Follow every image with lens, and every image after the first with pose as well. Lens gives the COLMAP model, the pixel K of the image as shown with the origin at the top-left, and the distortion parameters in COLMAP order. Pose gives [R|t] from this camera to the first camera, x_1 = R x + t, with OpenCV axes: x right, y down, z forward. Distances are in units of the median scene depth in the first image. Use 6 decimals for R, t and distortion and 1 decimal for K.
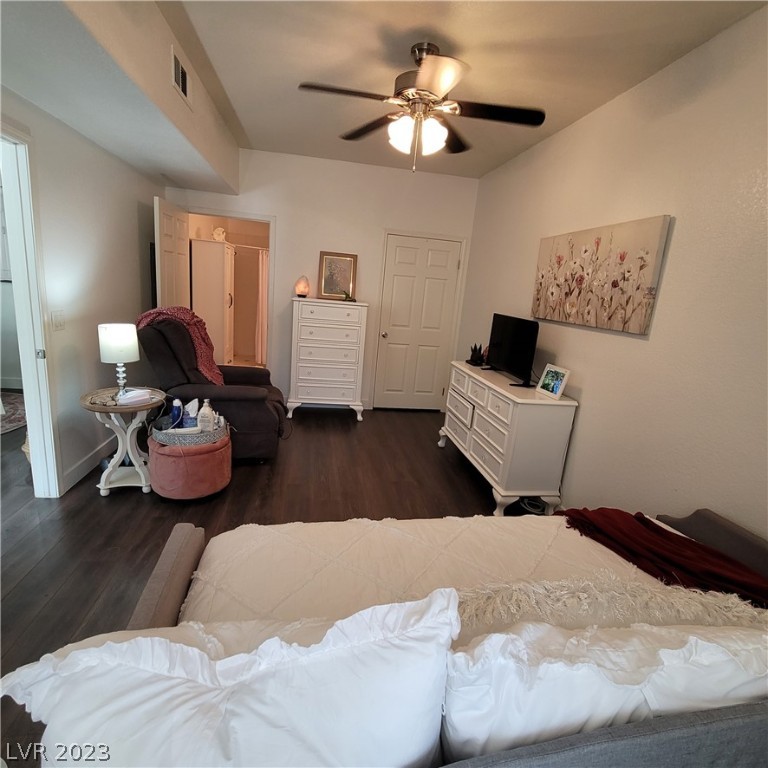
lens RADIAL K [[422.7, 0, 384.7], [0, 422.7, 383.3], [0, 0, 1]] dist [-0.004728, 0.001168]
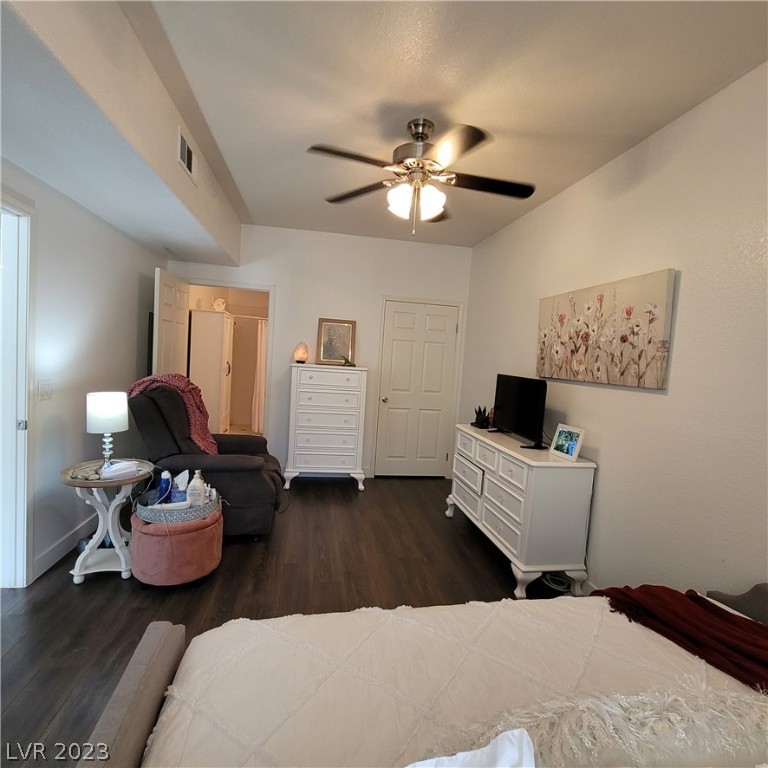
lens RADIAL K [[422.7, 0, 383.7], [0, 422.7, 384.2], [0, 0, 1]] dist [-0.004728, 0.001168]
pose [[0.999709, -0.023315, 0.006185, -0.014645], [0.023994, 0.987503, -0.155763, 0.005306], [-0.002476, 0.155866, 0.987775, 0.052132]]
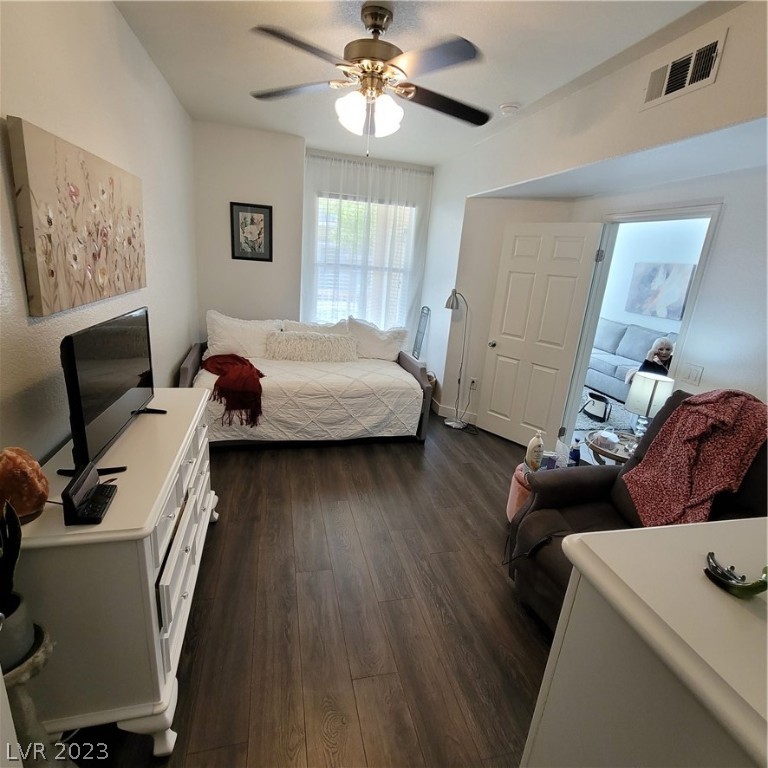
lens RADIAL K [[422.7, 0, 384.1], [0, 422.7, 383.7], [0, 0, 1]] dist [-0.004728, 0.001168]
pose [[-0.982771, -0.137860, -0.123107, 0.067511], [-0.180470, 0.859519, 0.478182, -0.463369], [0.039891, 0.492160, -0.869590, 1.801480]]
